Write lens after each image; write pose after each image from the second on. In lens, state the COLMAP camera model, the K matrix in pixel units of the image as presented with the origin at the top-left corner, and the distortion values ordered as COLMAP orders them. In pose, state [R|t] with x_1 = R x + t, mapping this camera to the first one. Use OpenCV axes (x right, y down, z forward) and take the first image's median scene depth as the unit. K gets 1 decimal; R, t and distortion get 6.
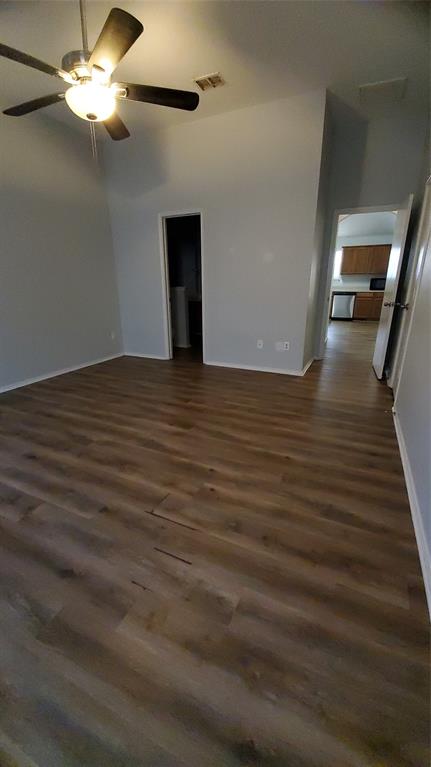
lens RADIAL K [[300.9, 0, 215.5], [0, 300.9, 383.5], [0, 0, 1]] dist [0.001167, -0.013921]
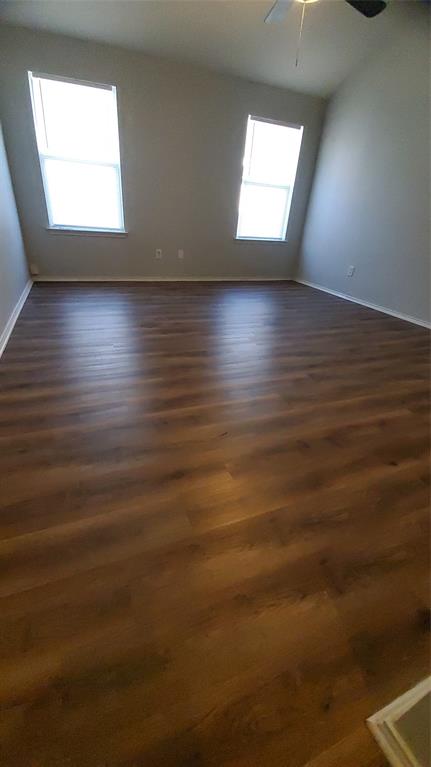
lens RADIAL K [[300.9, 0, 215.5], [0, 300.9, 383.5], [0, 0, 1]] dist [0.001167, -0.013921]
pose [[-0.670802, 0.318211, -0.669900, 0.471763], [-0.306374, 0.703696, 0.641052, -0.273012], [0.675395, 0.635259, -0.374549, 1.075911]]
